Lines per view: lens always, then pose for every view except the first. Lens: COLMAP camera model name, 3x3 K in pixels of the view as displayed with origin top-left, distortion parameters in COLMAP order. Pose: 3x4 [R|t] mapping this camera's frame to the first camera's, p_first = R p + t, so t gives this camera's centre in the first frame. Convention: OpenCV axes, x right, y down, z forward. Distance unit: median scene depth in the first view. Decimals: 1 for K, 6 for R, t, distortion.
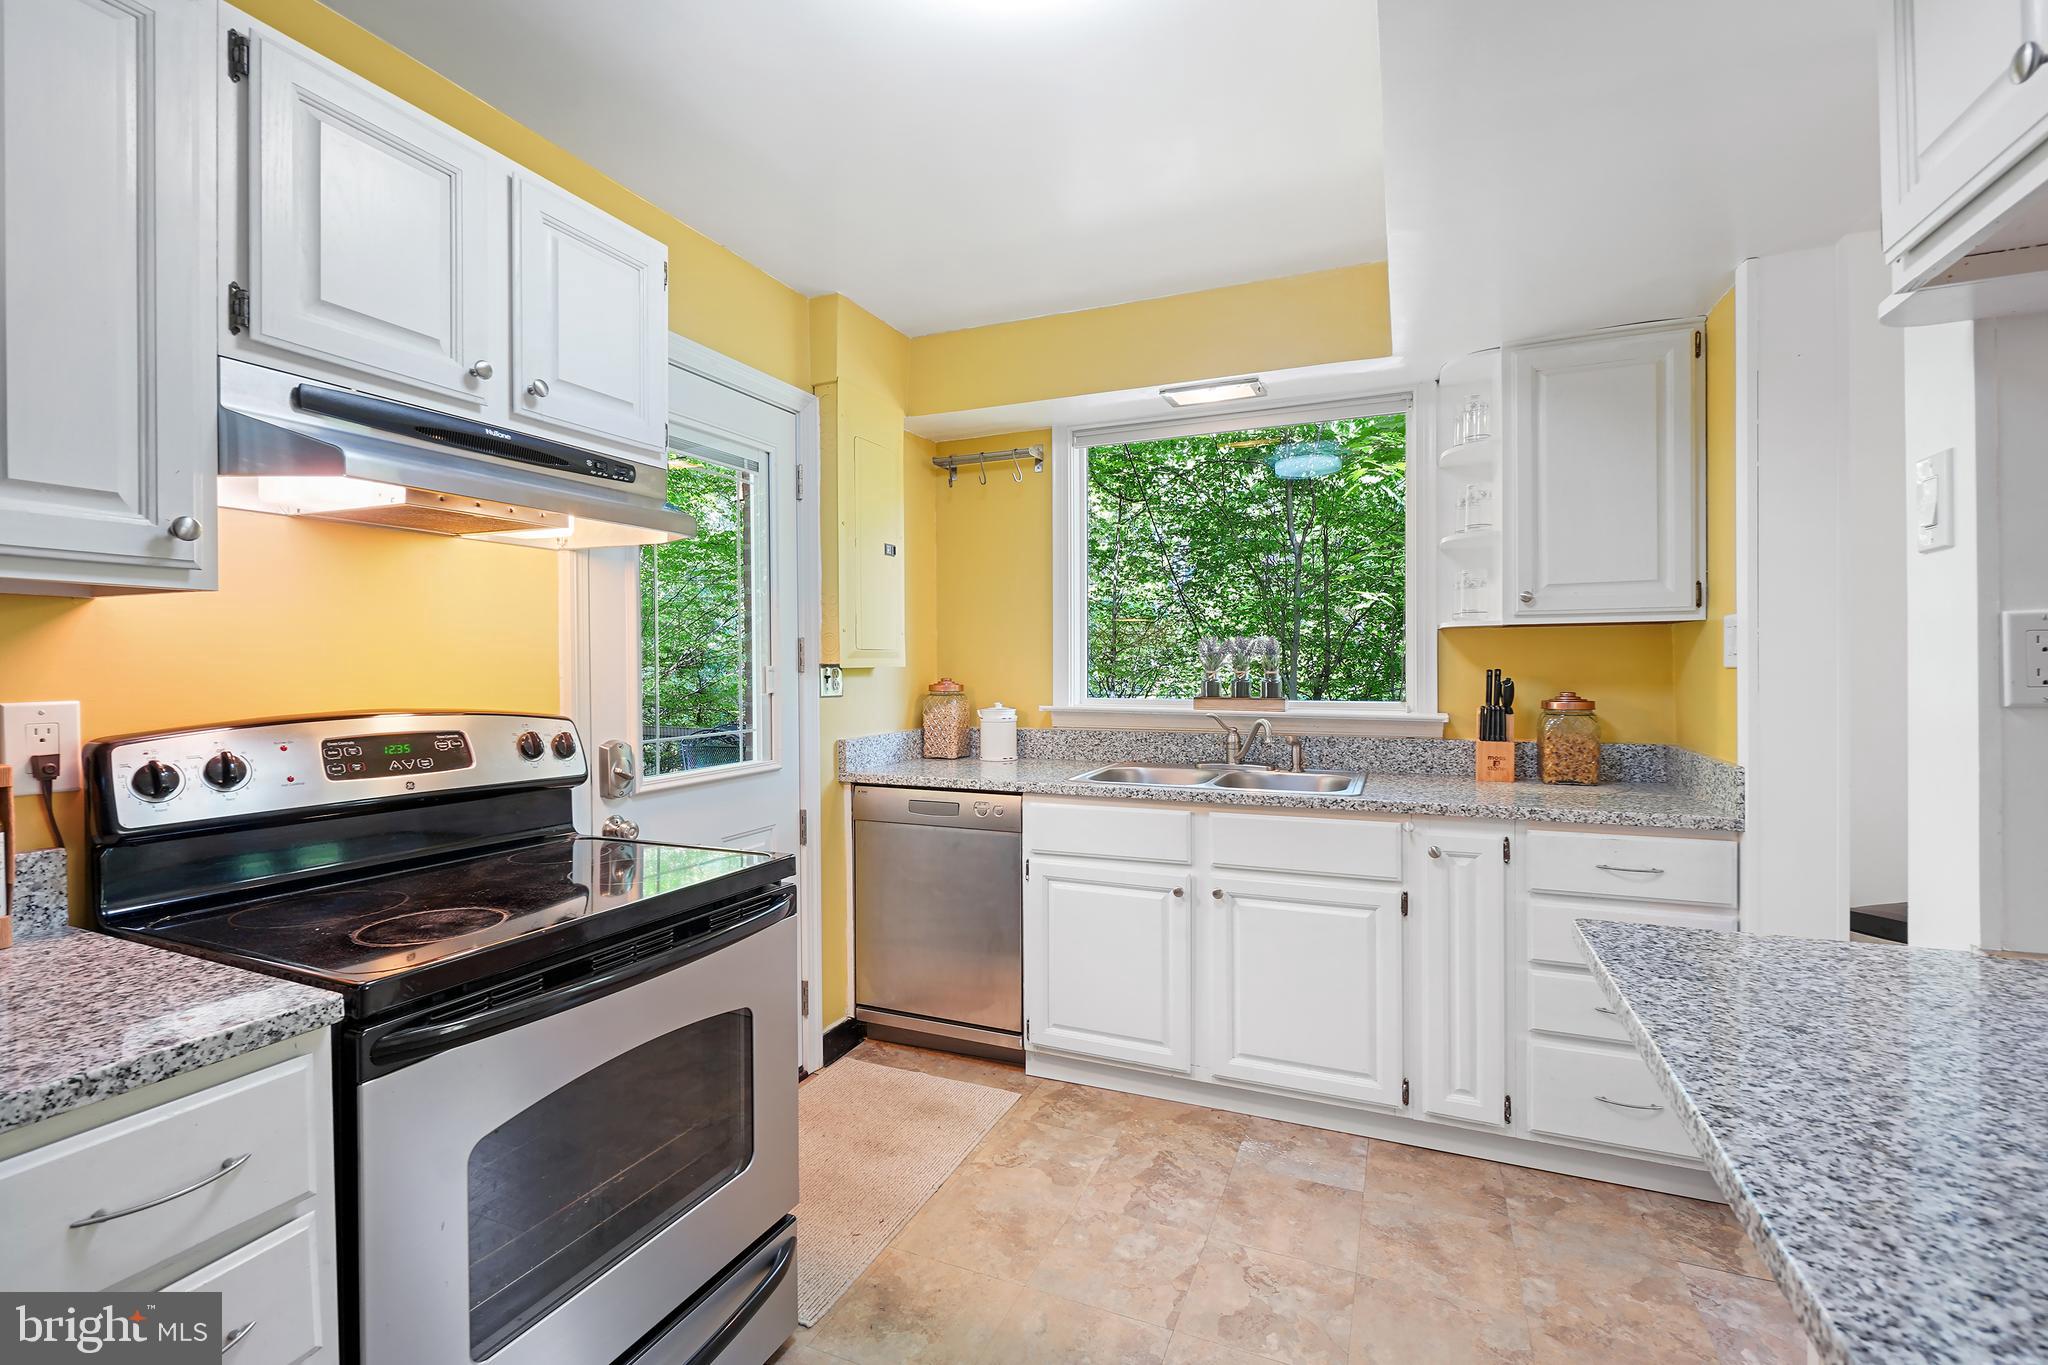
lens RADIAL K [[898.7, 0, 1013.7], [0, 898.7, 669.5], [0, 0, 1]] dist [-0.005405, -0.000385]
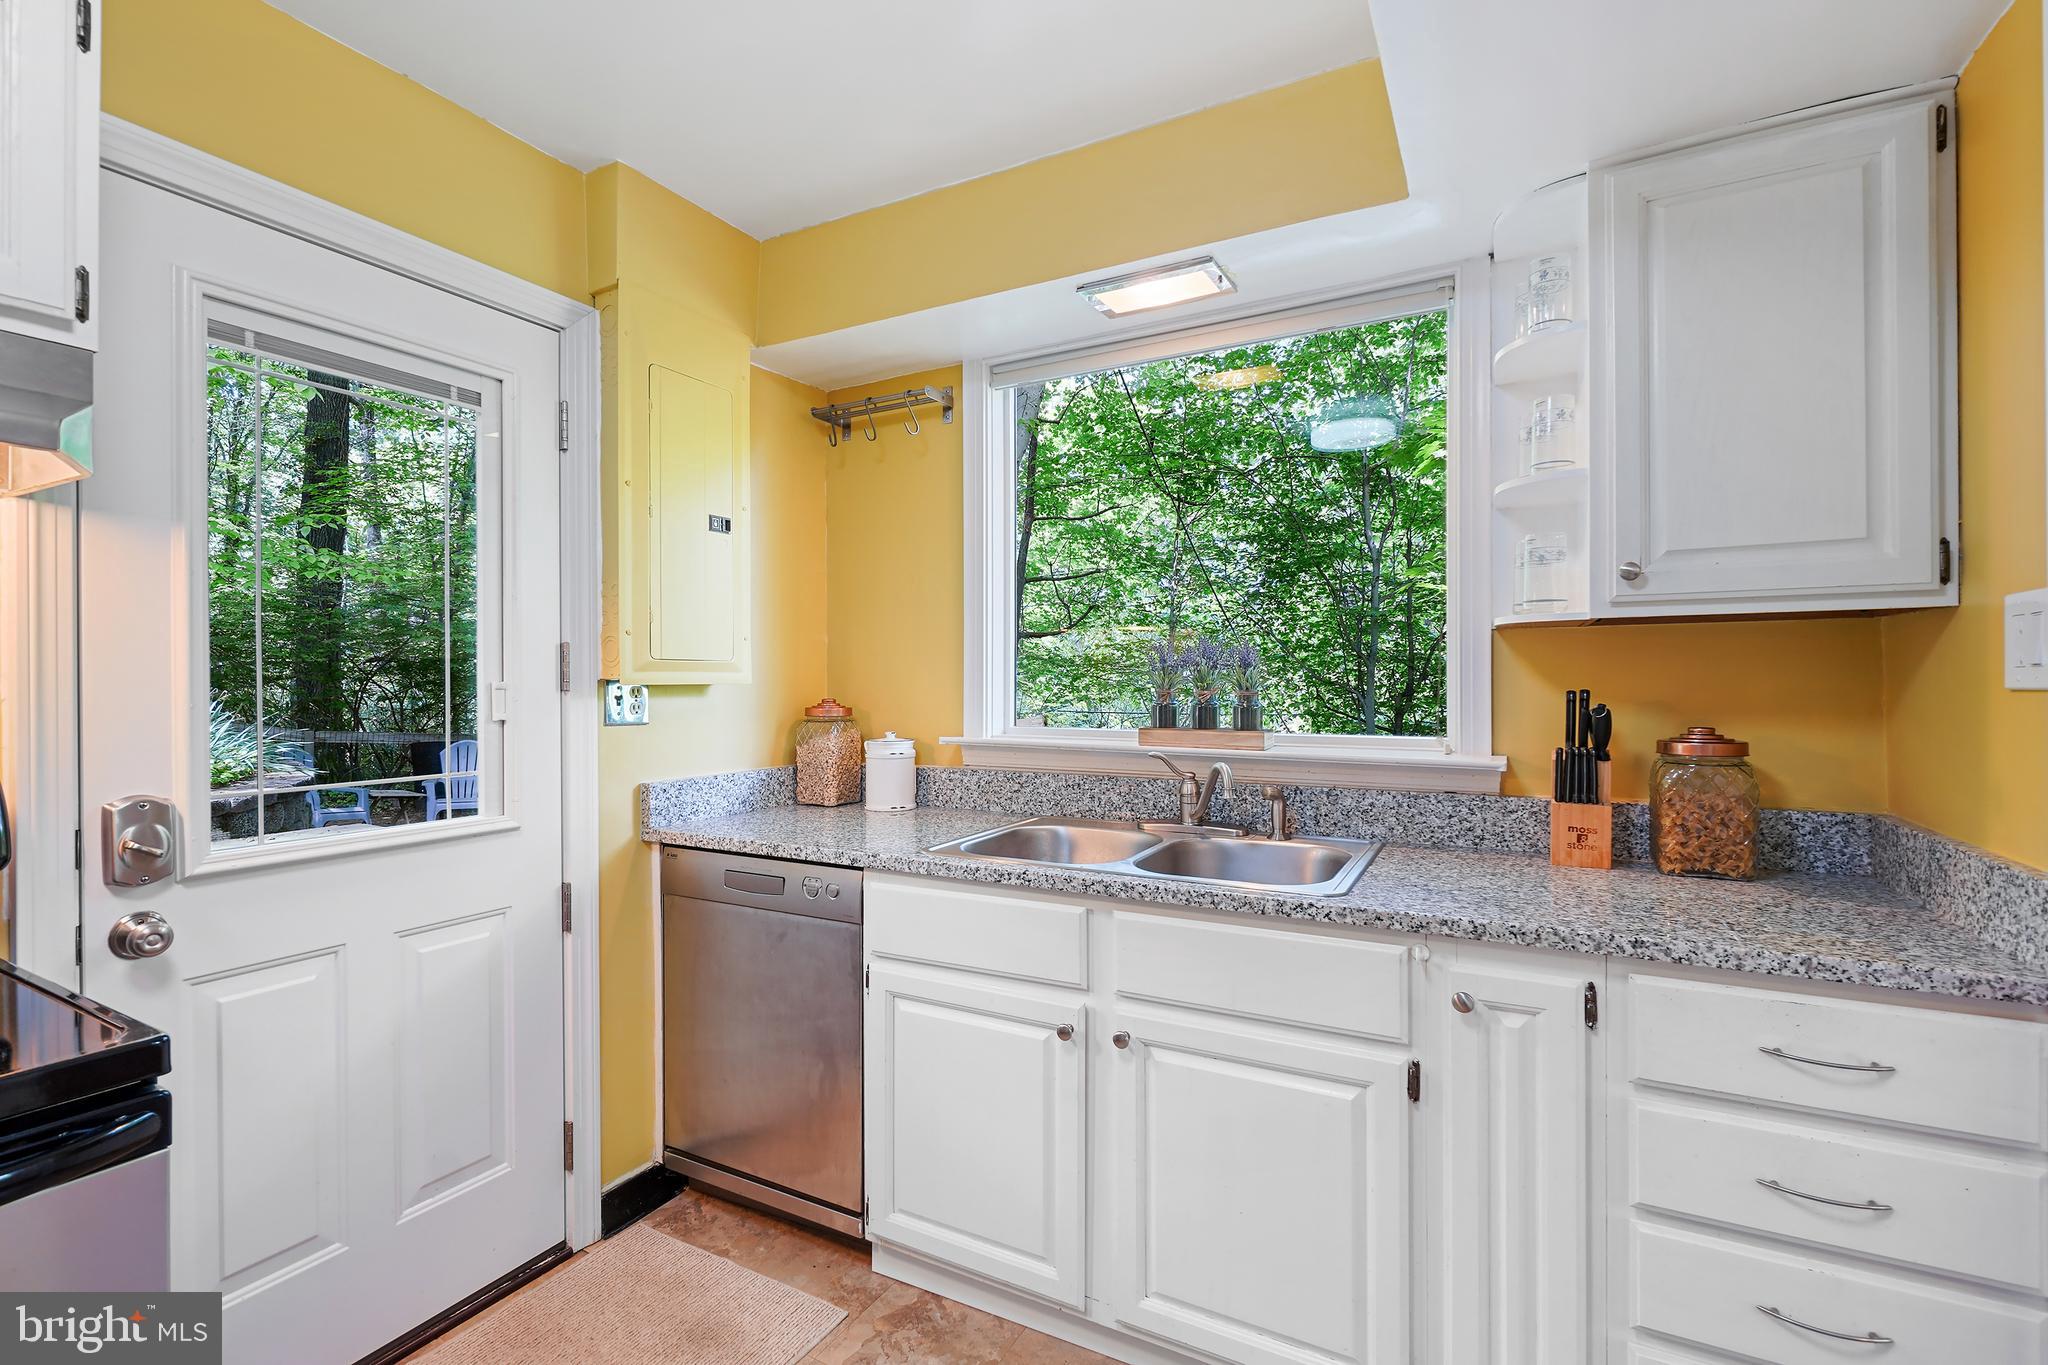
lens RADIAL K [[898.7, 0, 1025.1], [0, 898.7, 683.2], [0, 0, 1]] dist [-0.005405, -0.000385]
pose [[0.996259, 0.002698, -0.086380, 0.193661], [-0.003047, 0.999988, -0.003910, -0.001395], [0.086369, 0.004158, 0.996255, 0.323181]]
